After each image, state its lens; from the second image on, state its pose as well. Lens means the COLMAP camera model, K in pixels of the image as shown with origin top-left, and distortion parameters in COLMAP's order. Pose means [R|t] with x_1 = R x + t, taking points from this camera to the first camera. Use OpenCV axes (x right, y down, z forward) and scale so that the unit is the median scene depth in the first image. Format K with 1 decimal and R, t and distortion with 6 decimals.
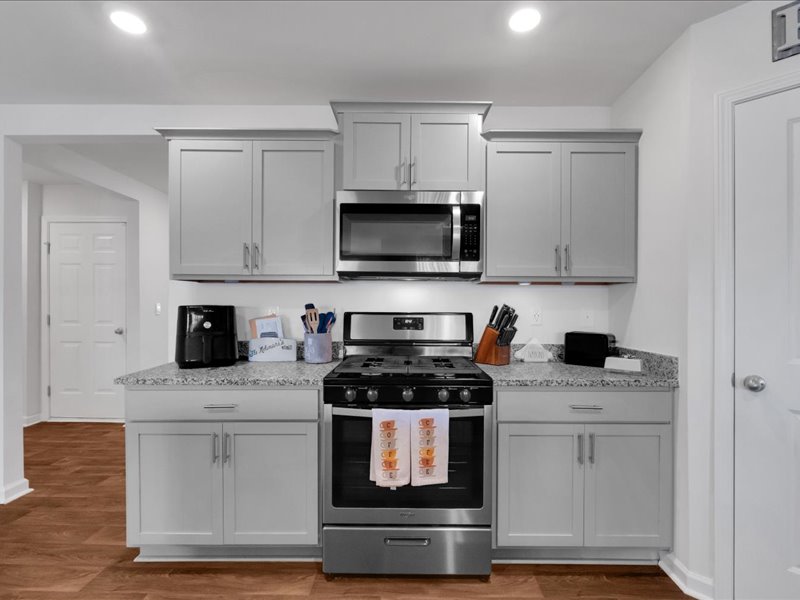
lens RADIAL K [[404.0, 0, 404.9], [0, 404.0, 304.9], [0, 0, 1]] dist [0.011901, -0.000718]
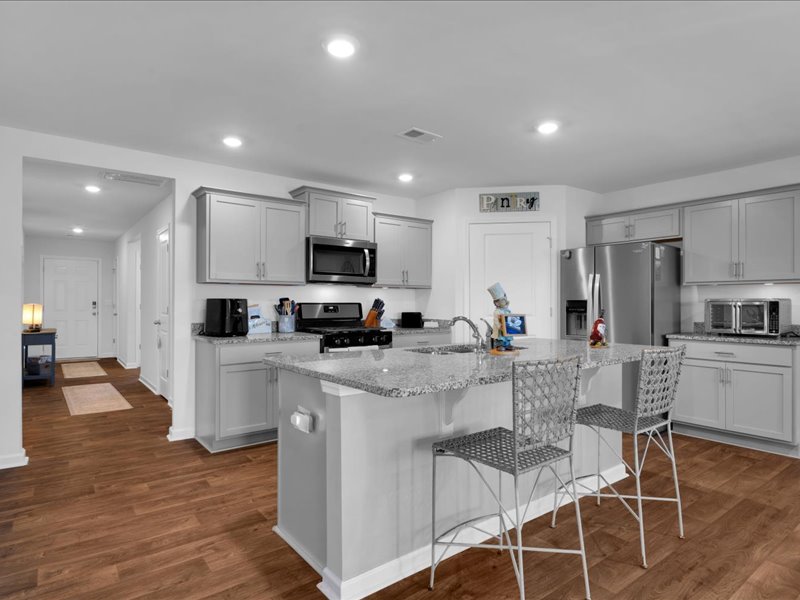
lens RADIAL K [[467.9, 0, 400.0], [0, 467.9, 300.0], [0, 0, 1]] dist [-0.032691, -0.000882]
pose [[0.787250, -0.002940, 0.616627, -1.099141], [0.005693, 0.999981, -0.002500, 0.013278], [-0.616607, 0.005479, 0.787252, -0.865733]]
